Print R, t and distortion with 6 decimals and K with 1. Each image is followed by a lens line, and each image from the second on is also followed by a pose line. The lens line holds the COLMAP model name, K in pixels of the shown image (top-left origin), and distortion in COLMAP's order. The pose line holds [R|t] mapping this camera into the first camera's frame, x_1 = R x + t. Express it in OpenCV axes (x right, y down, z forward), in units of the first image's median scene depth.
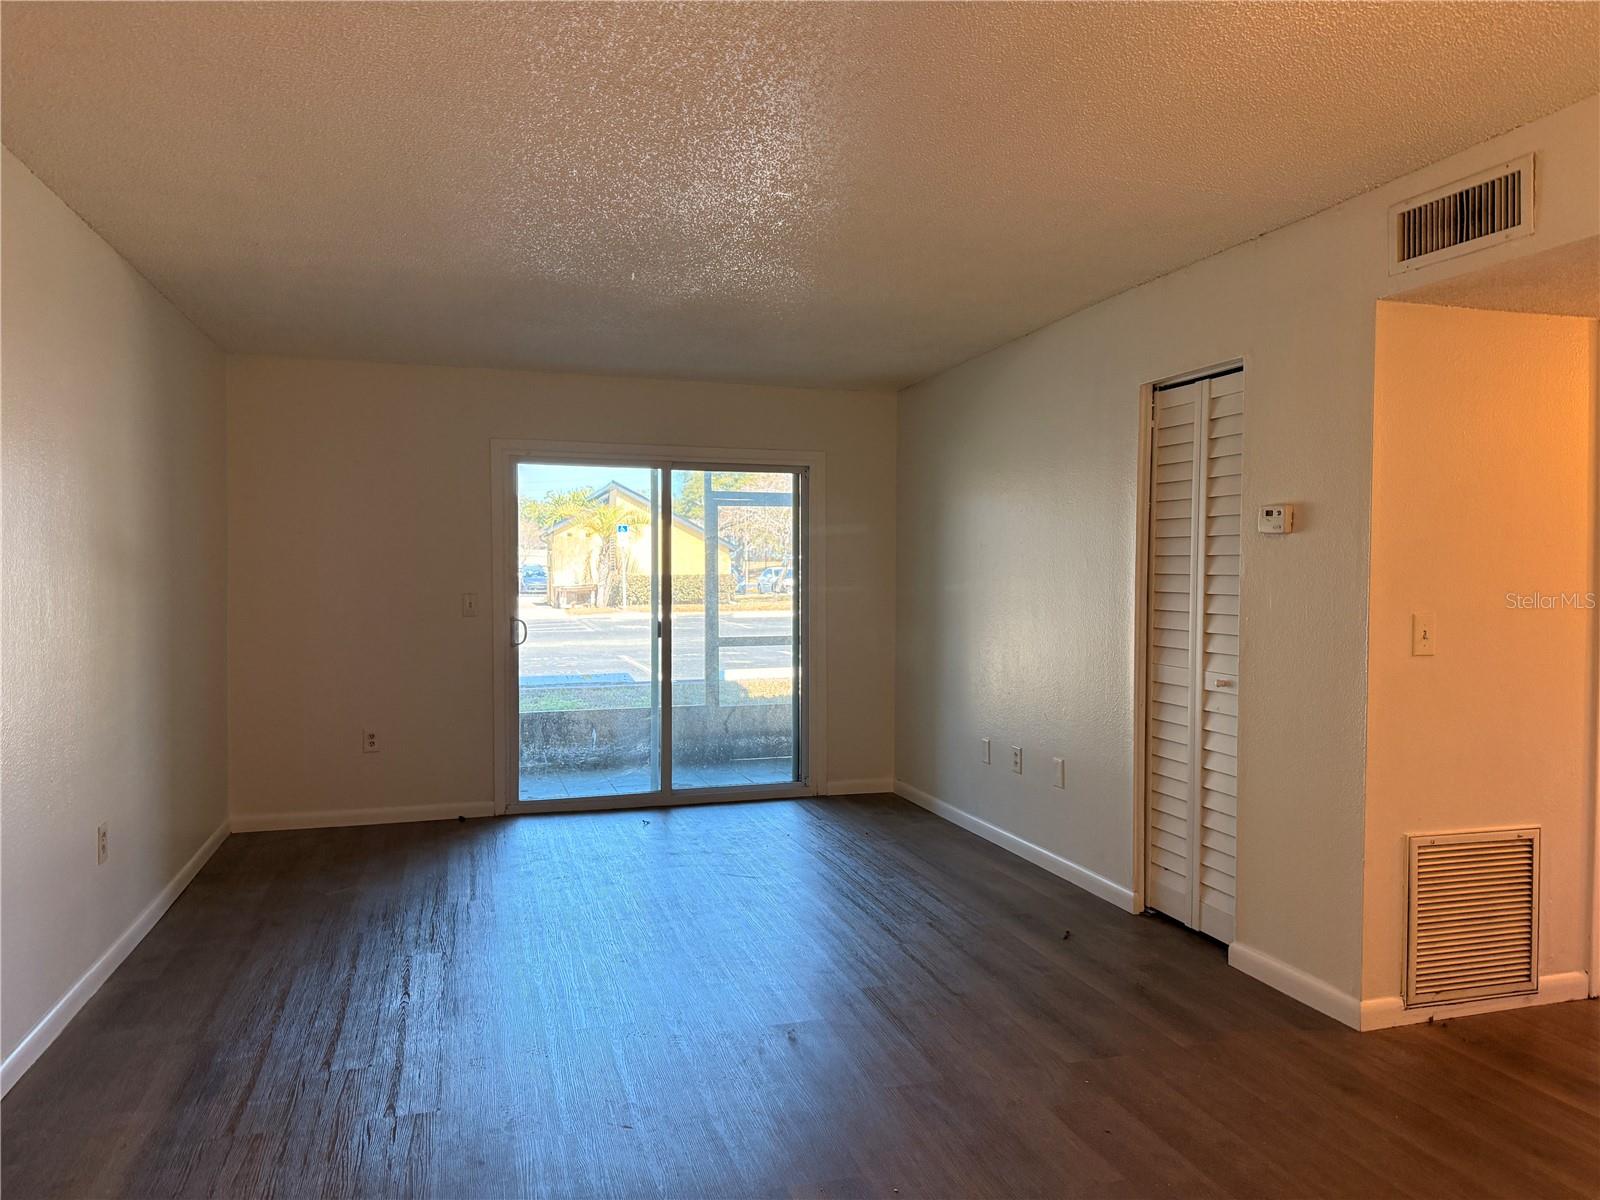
lens RADIAL K [[1099.3, 0, 800.0], [0, 1099.3, 600.0], [0, 0, 1]] dist [0.002120, -0.001680]
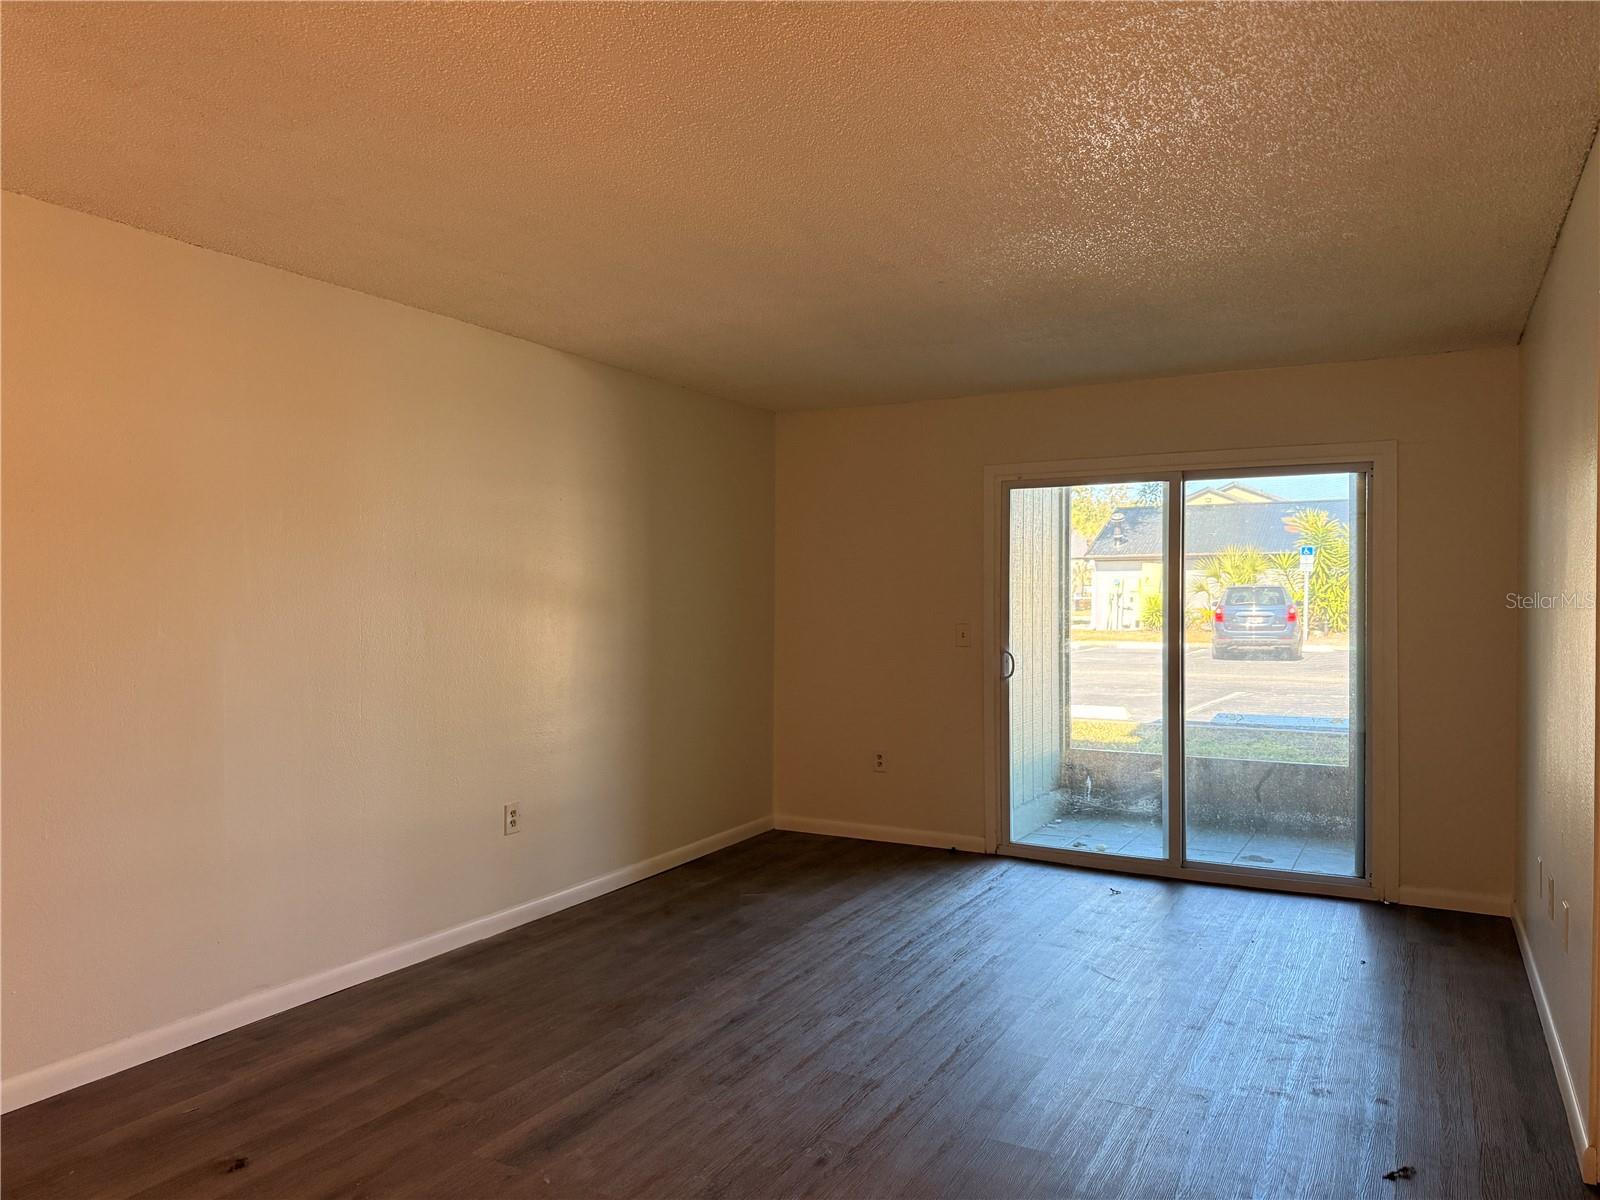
lens RADIAL K [[1099.3, 0, 800.0], [0, 1099.3, 600.0], [0, 0, 1]] dist [0.002120, -0.001680]
pose [[0.705434, 0.008235, -0.708728, 0.276930], [-0.025219, 0.999591, -0.013487, -0.008573], [0.708327, 0.027388, 0.705353, 0.190714]]
